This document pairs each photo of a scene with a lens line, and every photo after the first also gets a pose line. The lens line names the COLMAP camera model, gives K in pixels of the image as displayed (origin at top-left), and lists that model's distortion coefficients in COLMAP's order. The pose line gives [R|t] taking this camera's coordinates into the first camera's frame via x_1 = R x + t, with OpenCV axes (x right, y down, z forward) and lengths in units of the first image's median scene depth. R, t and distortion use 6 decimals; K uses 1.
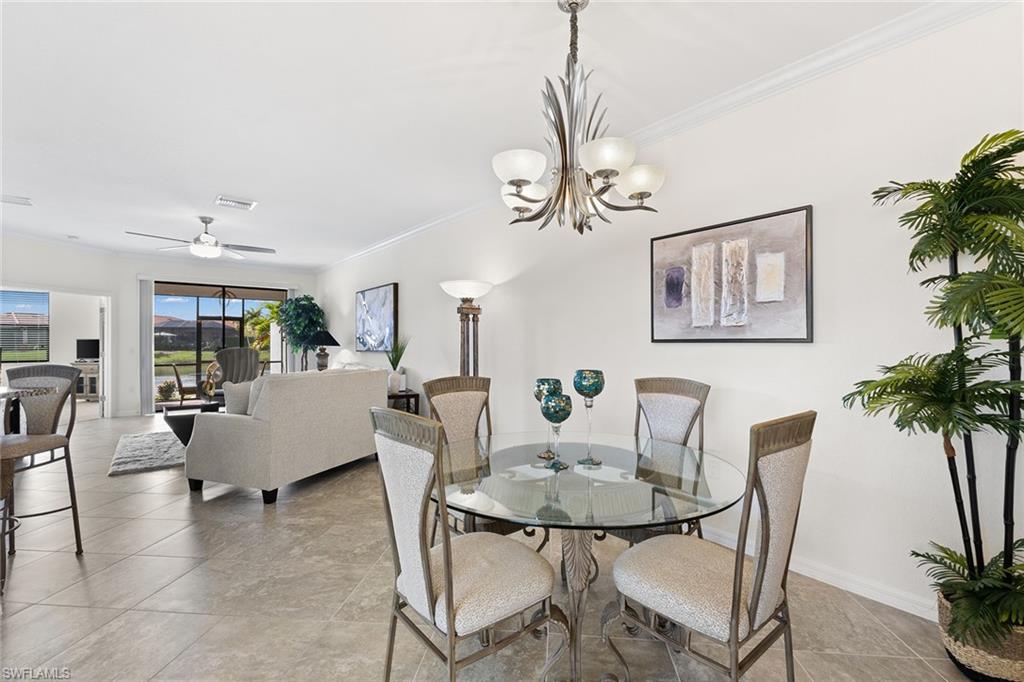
lens RADIAL K [[453.3, 0, 512.0], [0, 453.3, 341.0], [0, 0, 1]] dist [0.032549, -0.000051]
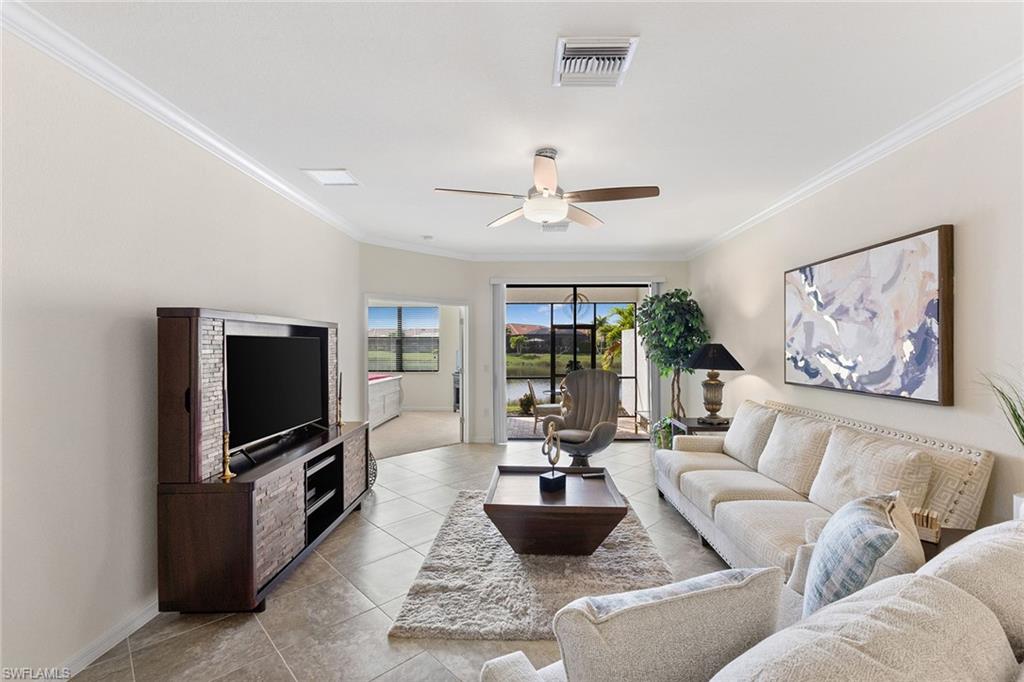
lens RADIAL K [[445.4, 0, 512.0], [0, 445.4, 341.0], [0, 0, 1]] dist [-0.000899, -0.000556]
pose [[0.759633, -0.003737, -0.650341, -0.226835], [-0.000970, 0.999976, -0.006879, -0.020771], [0.650351, 0.005856, 0.759611, 0.372309]]
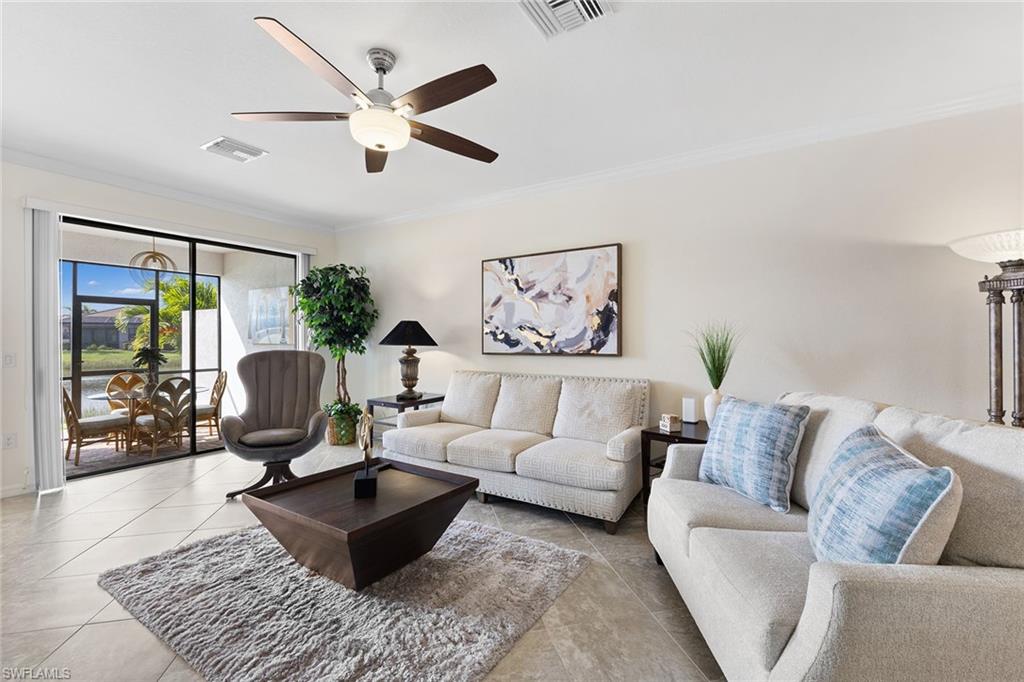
lens RADIAL K [[445.4, 0, 512.0], [0, 445.4, 341.0], [0, 0, 1]] dist [-0.000899, -0.000556]
pose [[0.943747, 0.000364, 0.330668, -0.463072], [-0.001549, 0.999993, 0.003318, 0.001893], [-0.330665, -0.003644, 0.943741, 0.374913]]
